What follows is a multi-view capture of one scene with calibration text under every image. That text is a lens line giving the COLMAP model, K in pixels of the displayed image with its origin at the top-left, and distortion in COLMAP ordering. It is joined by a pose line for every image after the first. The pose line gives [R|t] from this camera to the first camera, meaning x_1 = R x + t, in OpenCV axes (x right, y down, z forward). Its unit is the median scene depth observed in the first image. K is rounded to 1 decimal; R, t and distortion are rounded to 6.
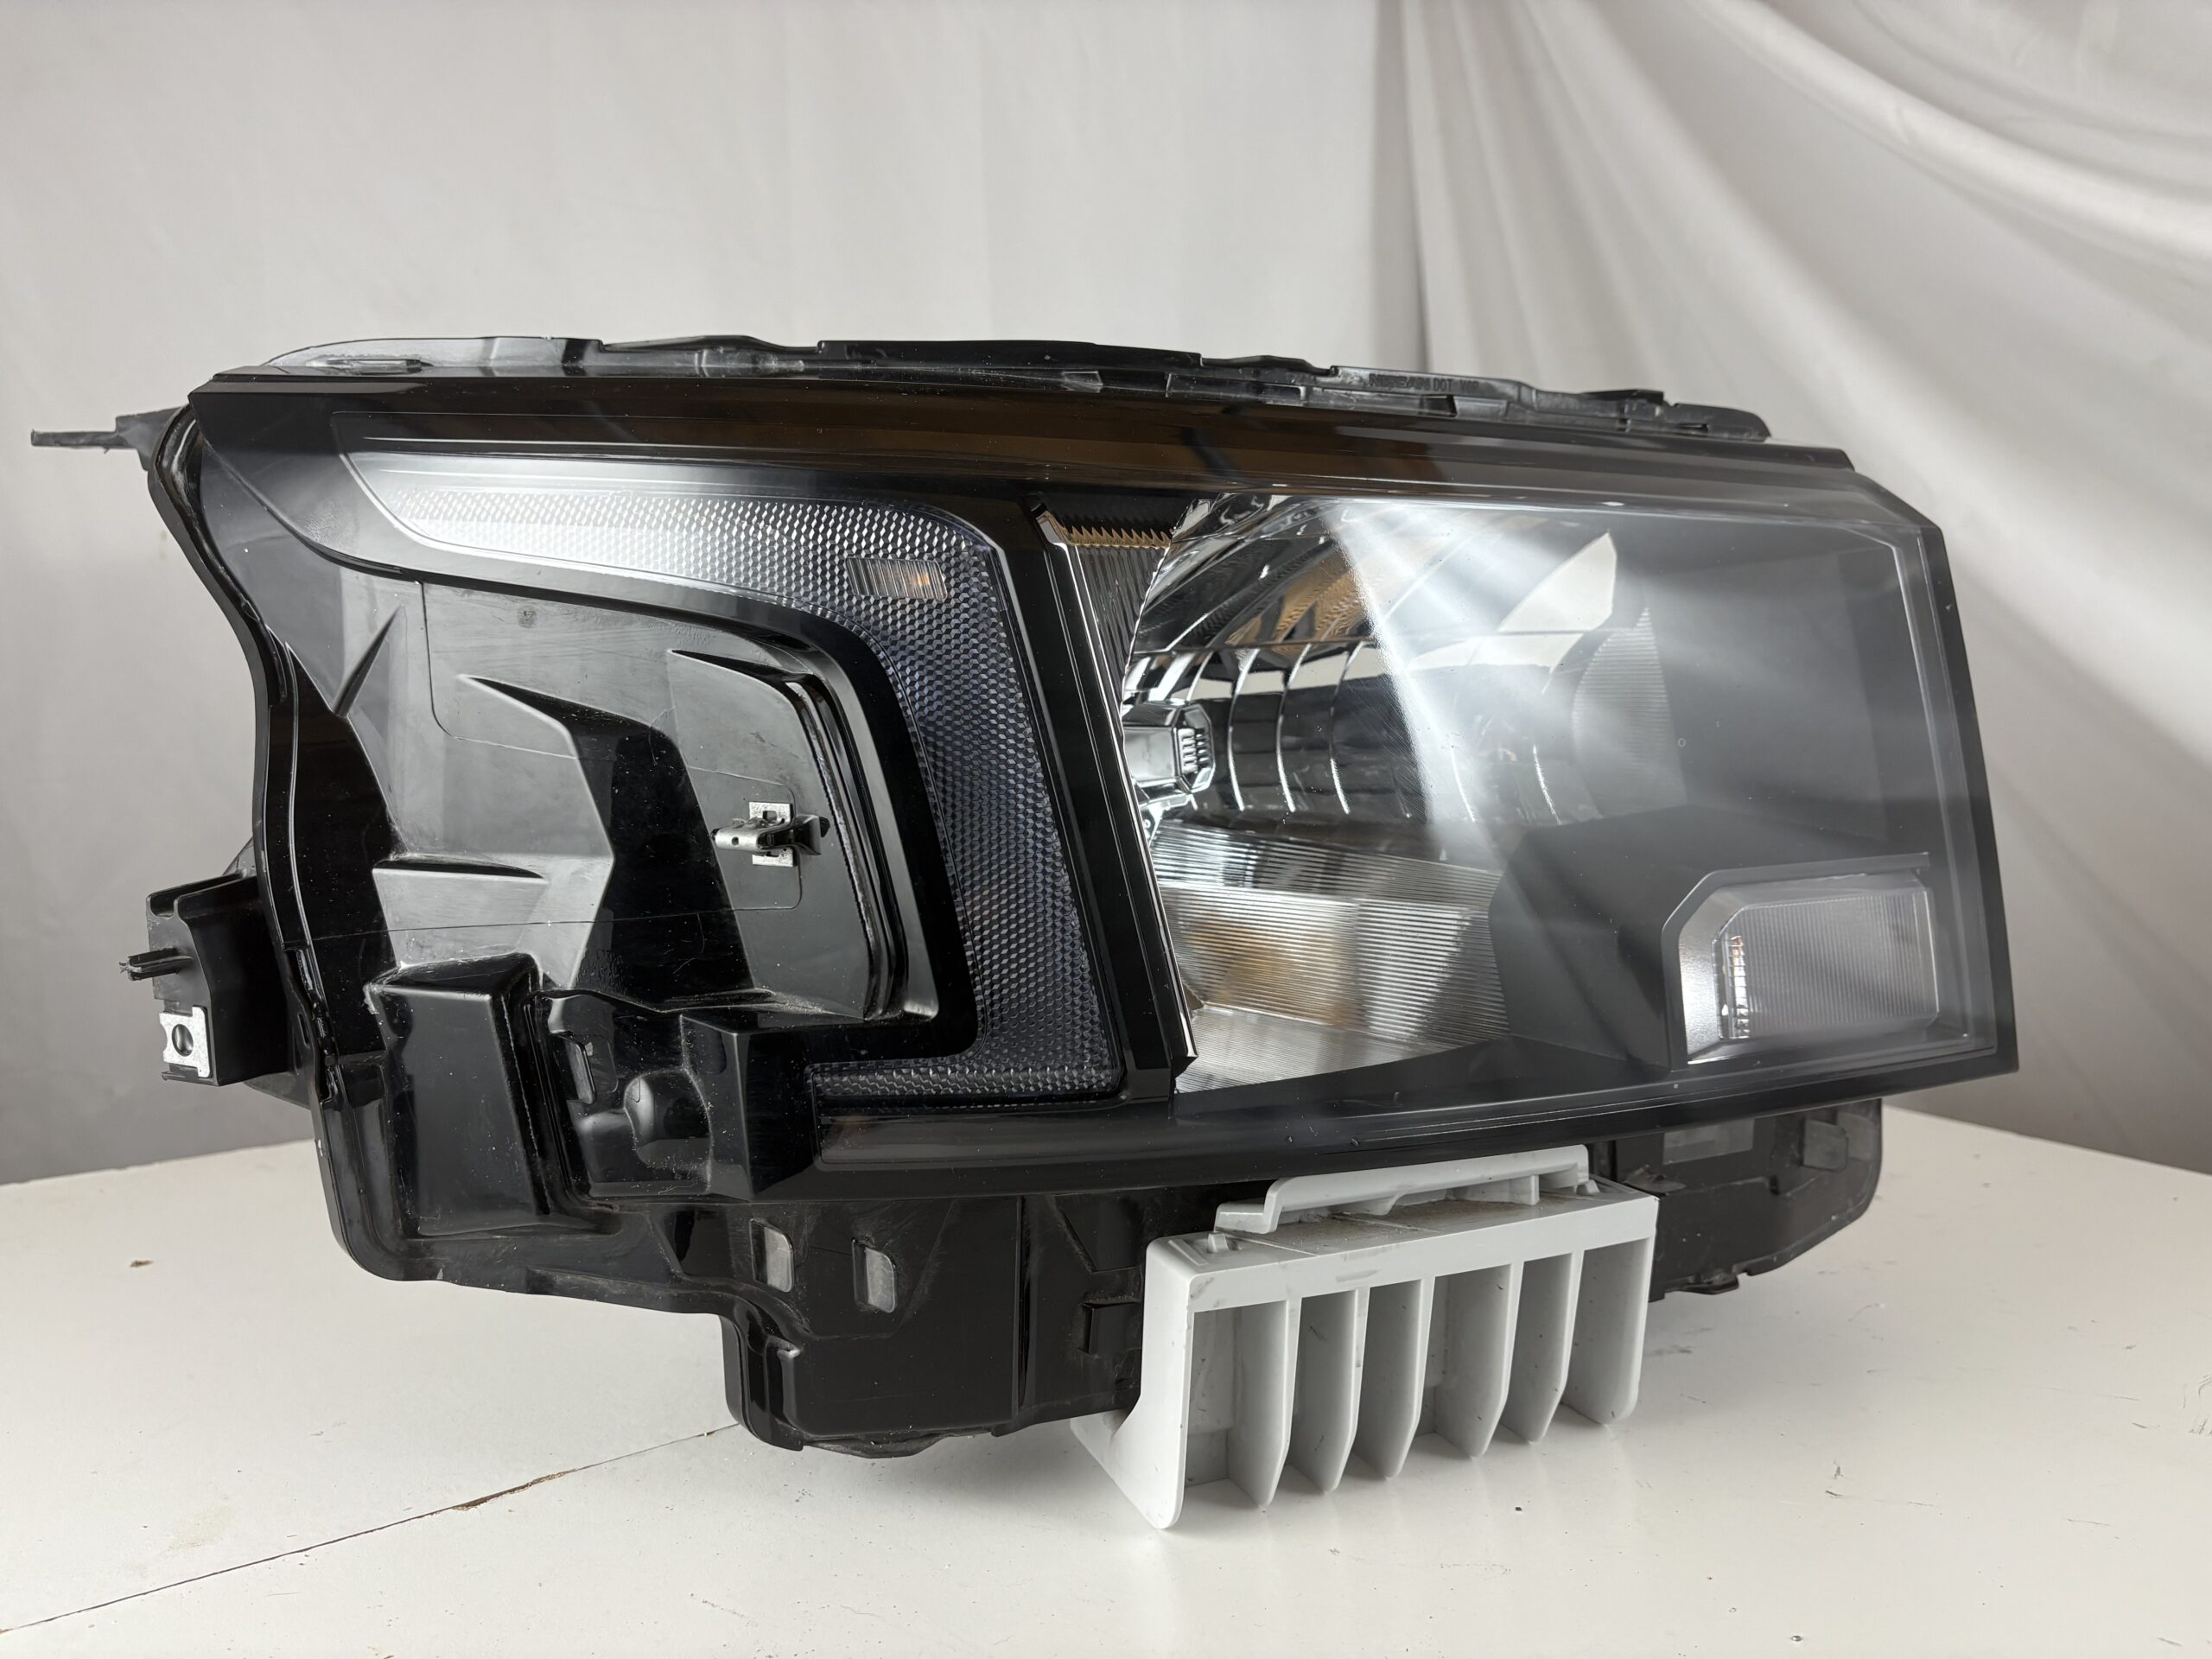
lens RADIAL K [[1696.2, 0, 1132.0], [0, 1696.2, 784.0], [0, 0, 1]] dist [0.035923, -0.027282]
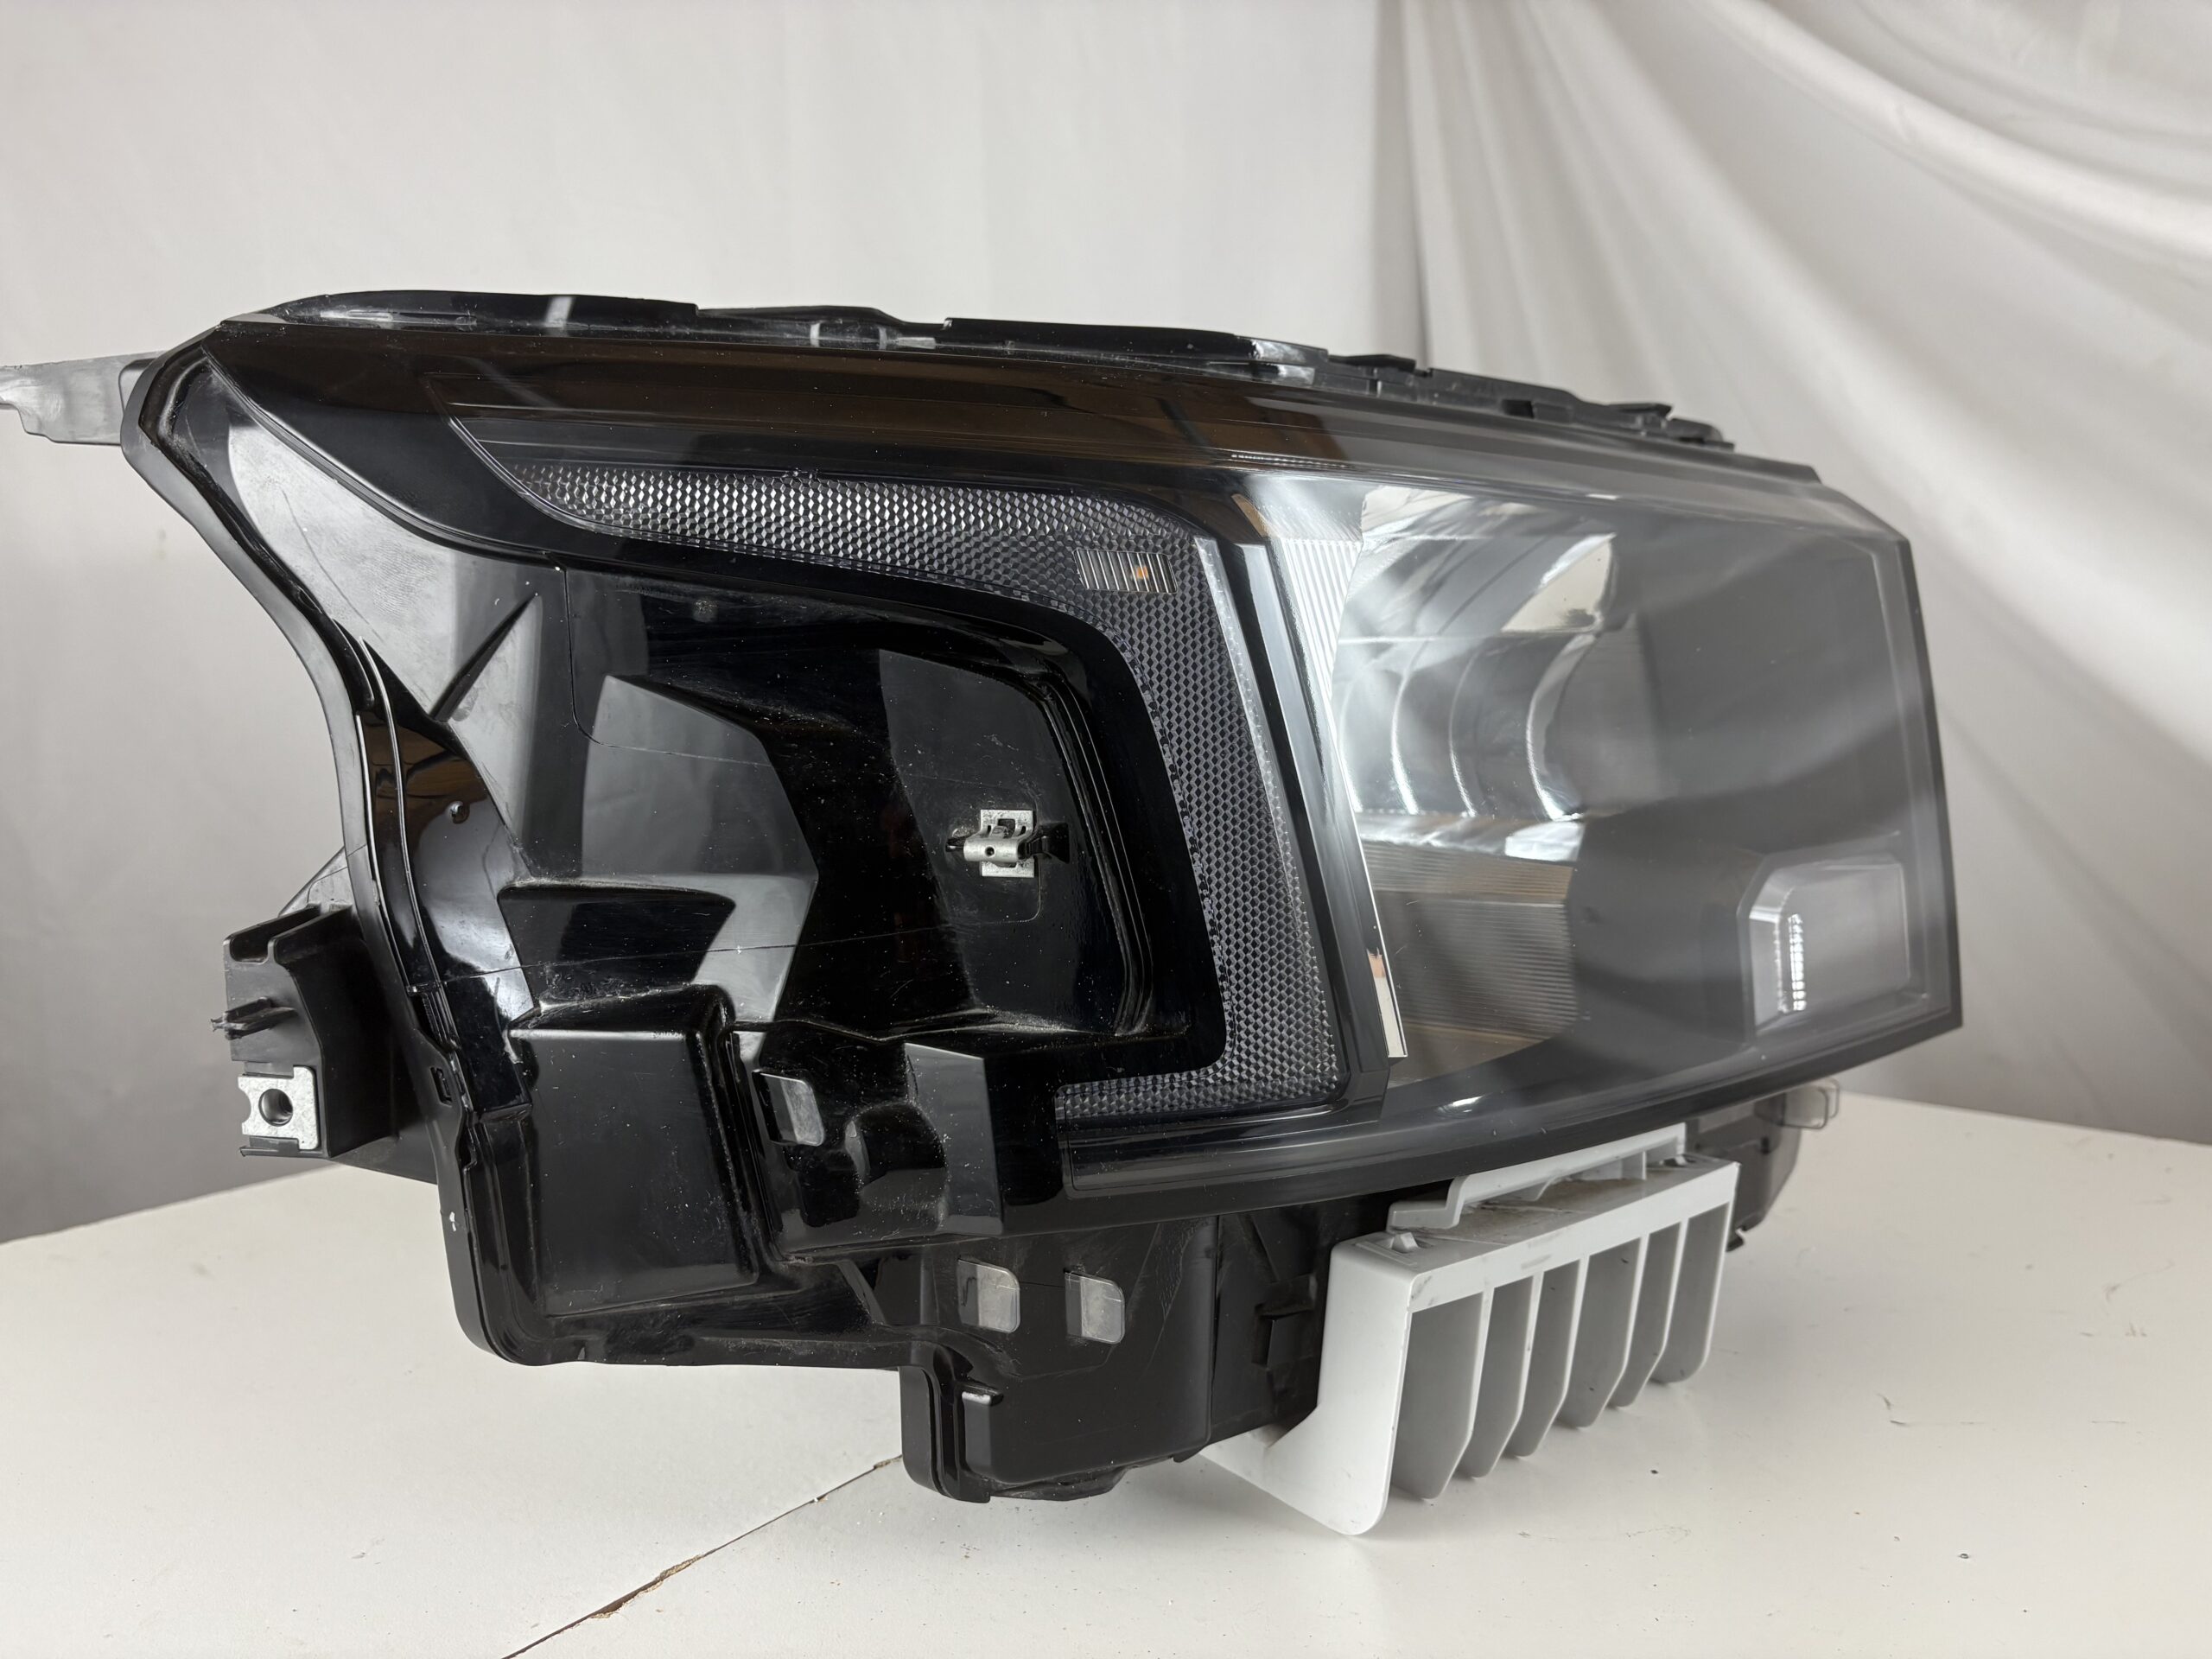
lens RADIAL K [[1696.2, 0, 1110.3], [0, 1696.2, 795.6], [0, 0, 1]] dist [0.035923, -0.027282]
pose [[0.966937, -0.021062, 0.254143, -0.361479], [0.021076, 0.999774, 0.002669, 0.002143], [-0.254142, 0.002776, 0.967163, 0.077209]]
